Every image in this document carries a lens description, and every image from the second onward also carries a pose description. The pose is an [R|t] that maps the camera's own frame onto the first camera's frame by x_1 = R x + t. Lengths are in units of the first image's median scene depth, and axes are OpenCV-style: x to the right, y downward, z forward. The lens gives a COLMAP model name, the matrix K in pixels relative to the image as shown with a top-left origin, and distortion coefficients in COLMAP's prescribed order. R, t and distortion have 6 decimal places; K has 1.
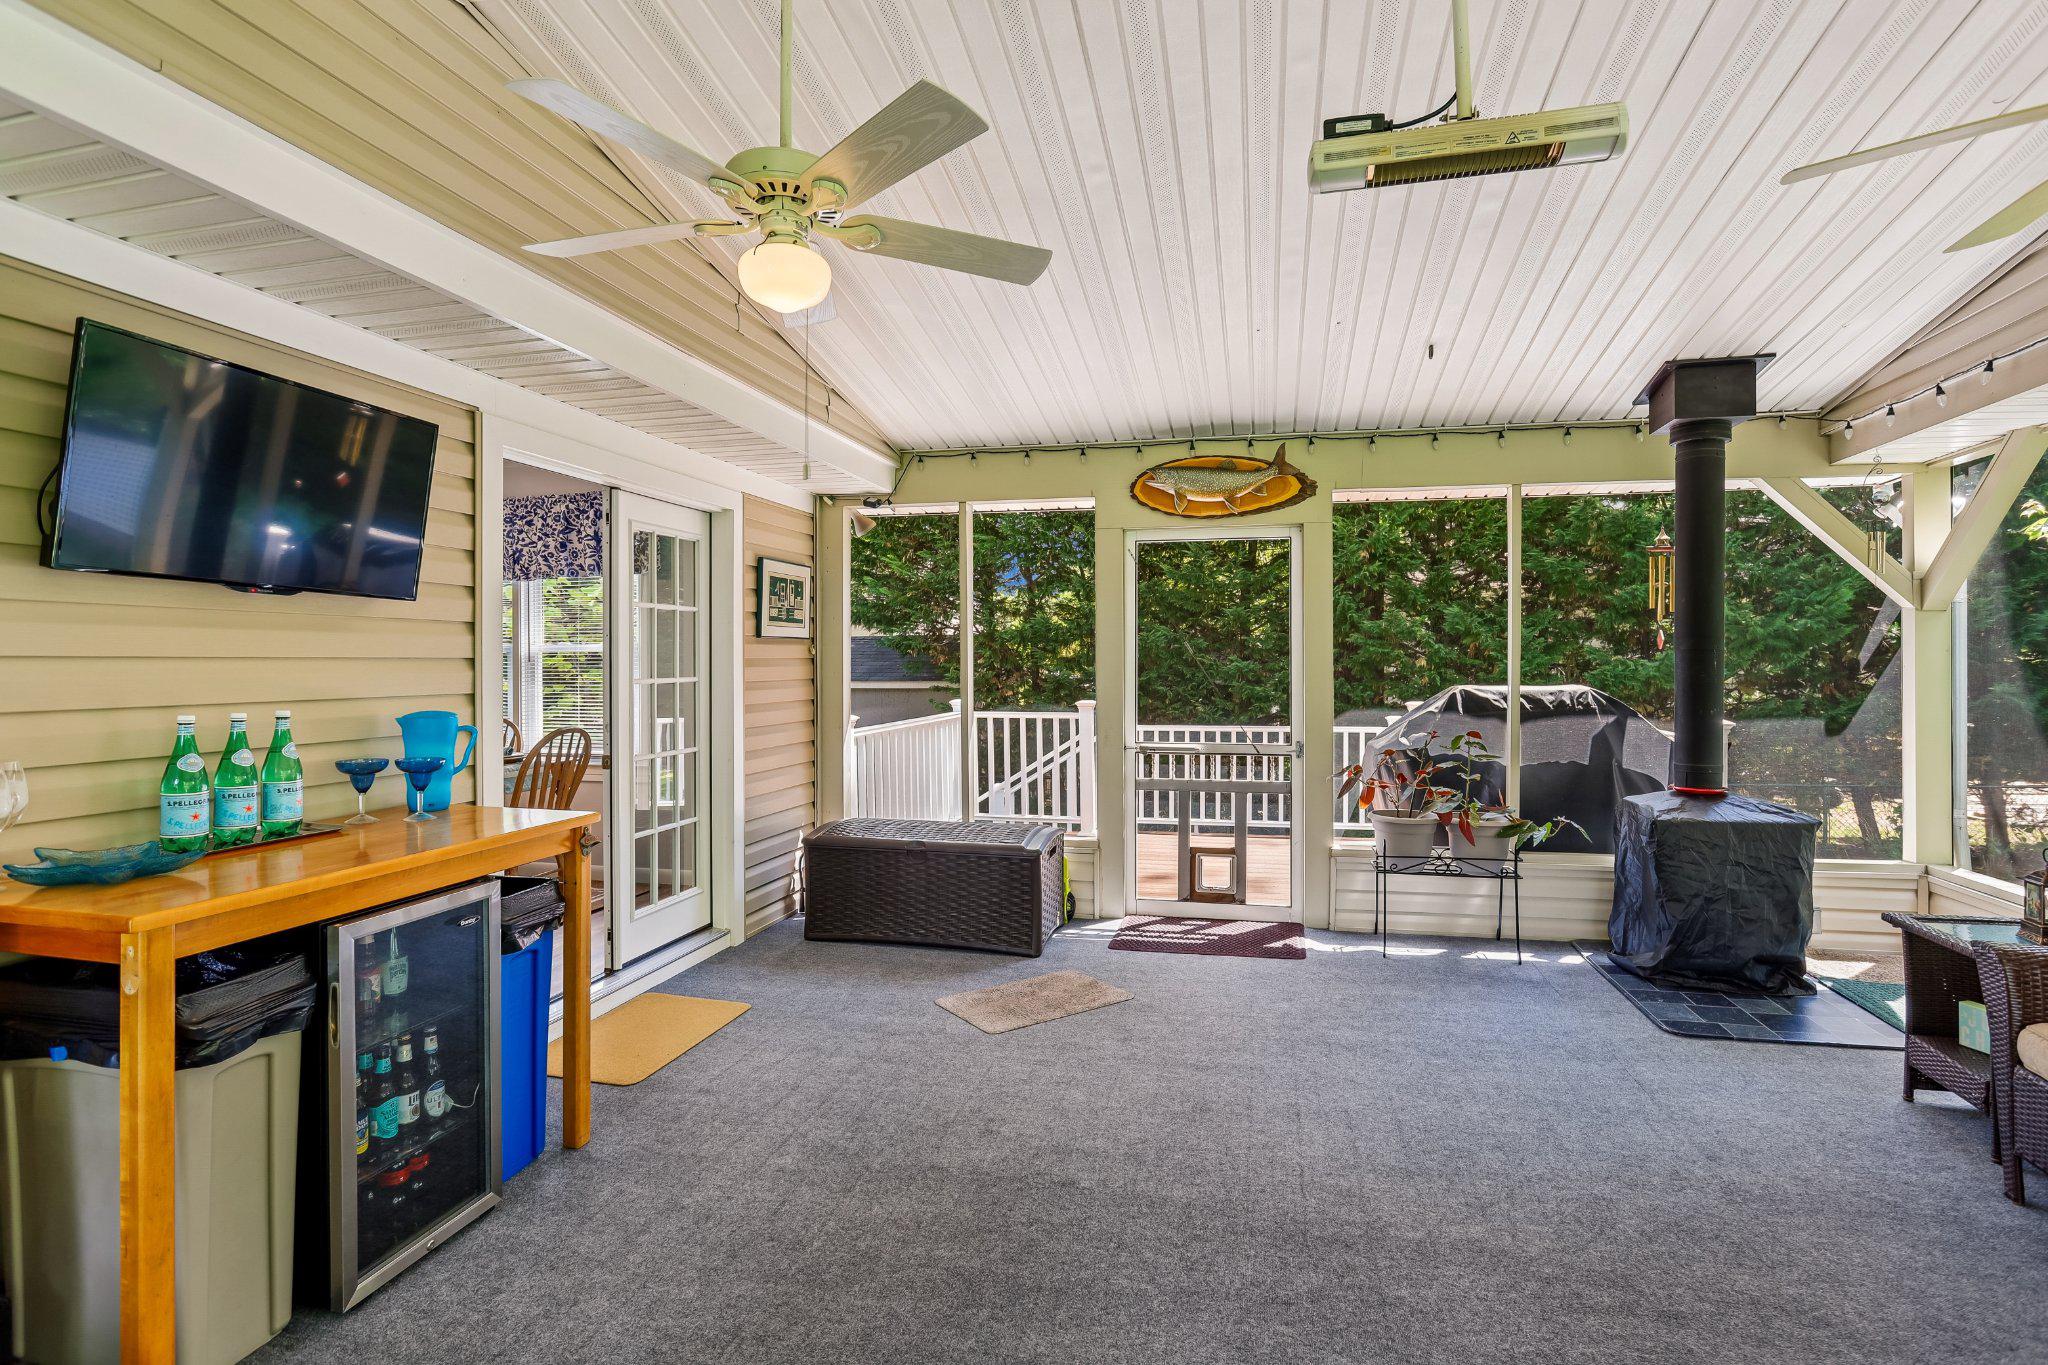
lens RADIAL K [[996.7, 0, 1031.7], [0, 996.7, 666.8], [0, 0, 1]] dist [-0.015772, 0.004444]
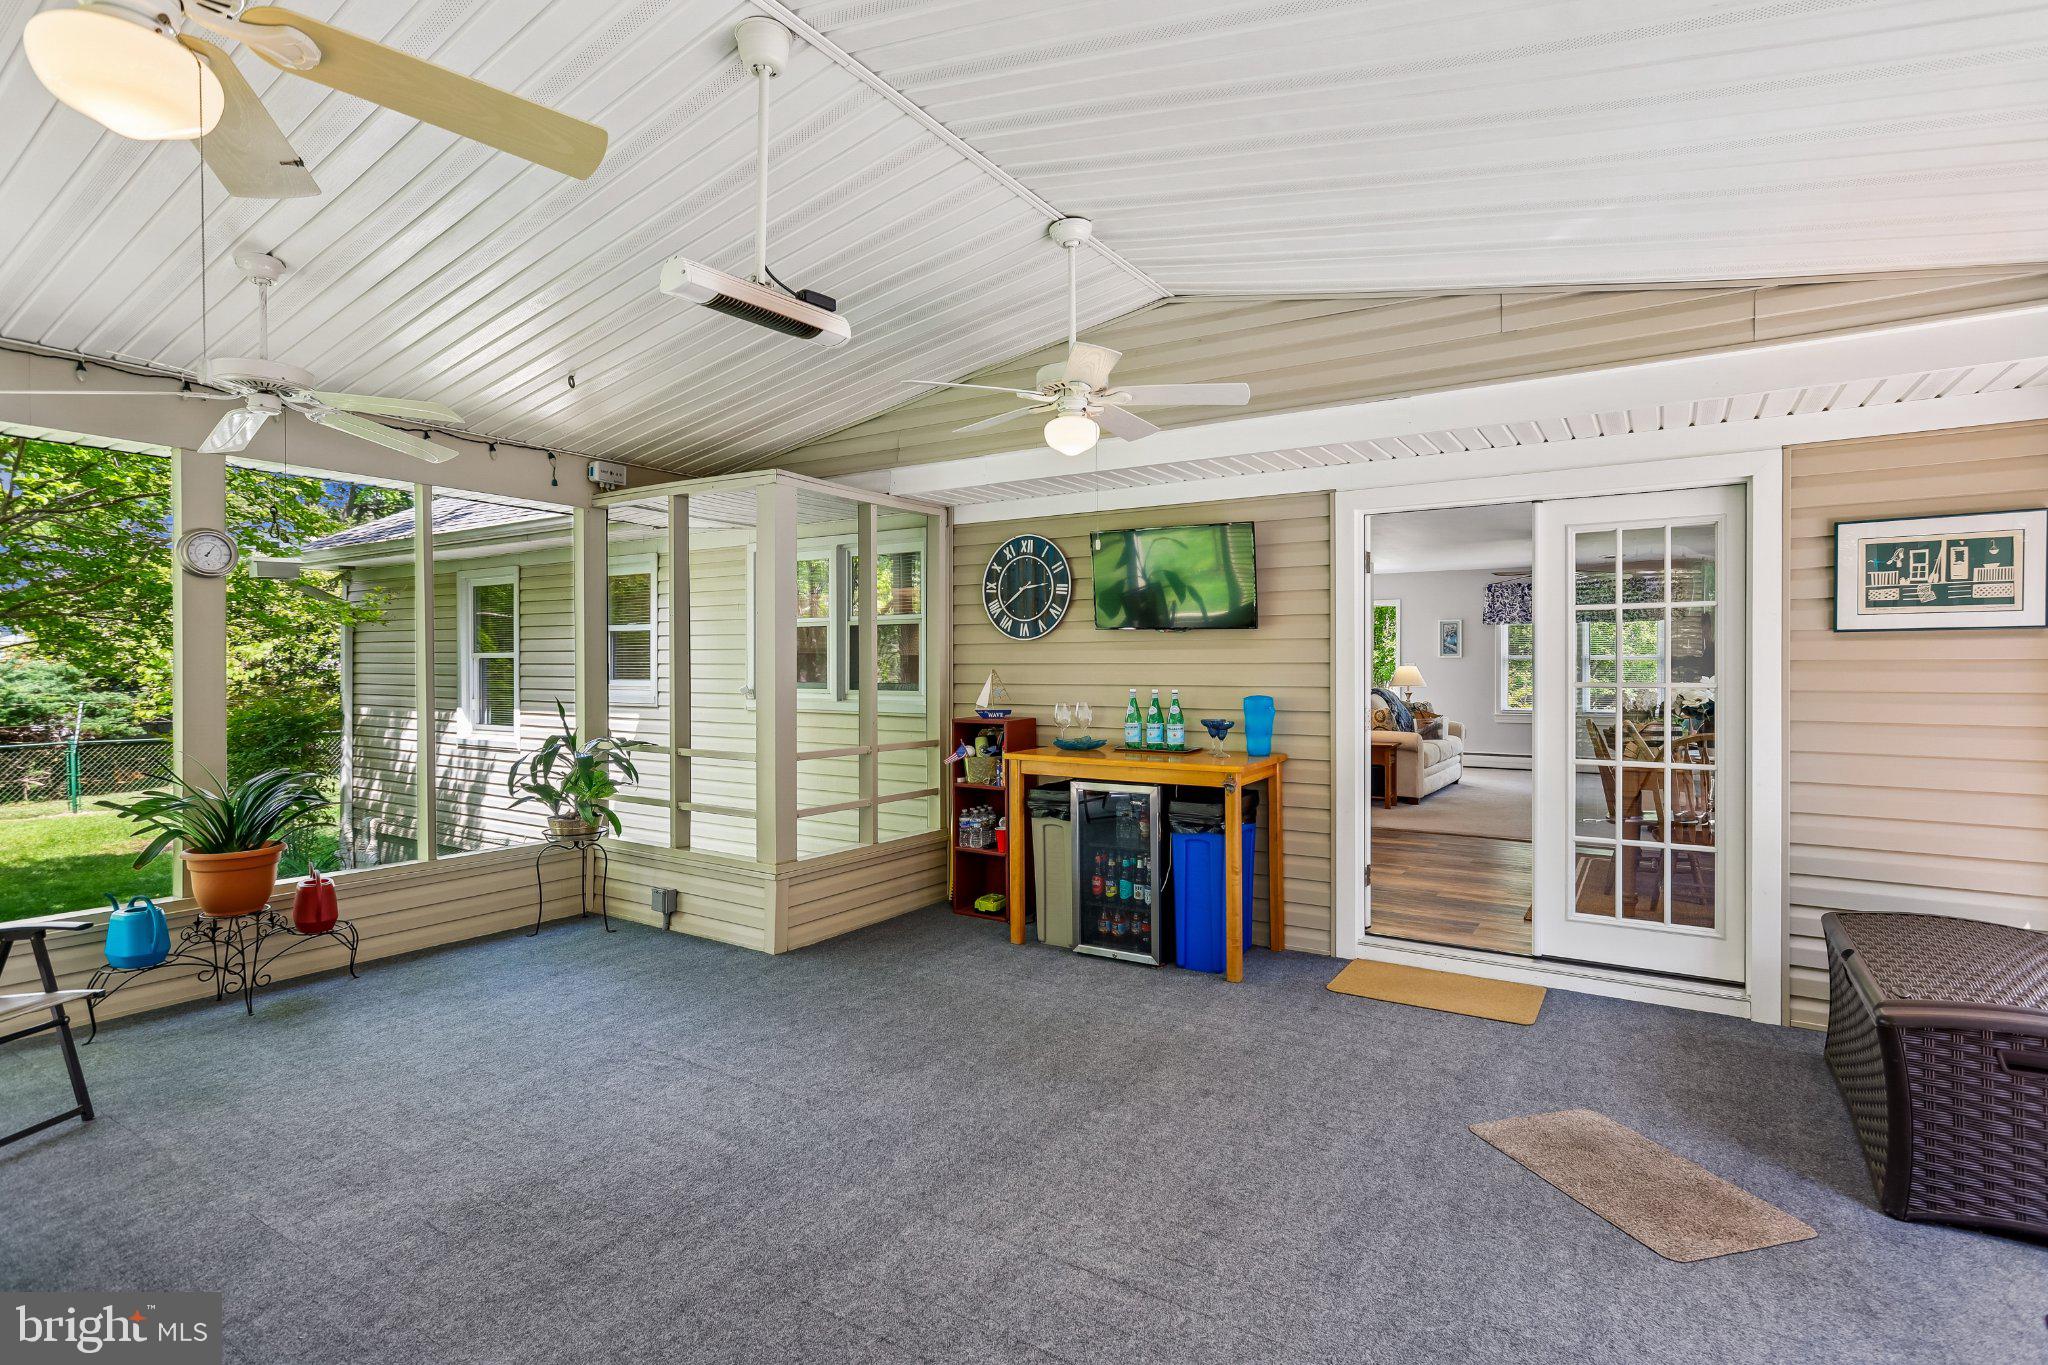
lens RADIAL K [[971.8, 0, 1030.1], [0, 971.8, 675.7], [0, 0, 1]] dist [0.001238, 0.000336]
pose [[-0.328009, 0.012306, -0.944594, 0.805144], [-0.001187, 0.999909, 0.013439, -0.007790], [0.944674, 0.005529, -0.327965, 0.906000]]
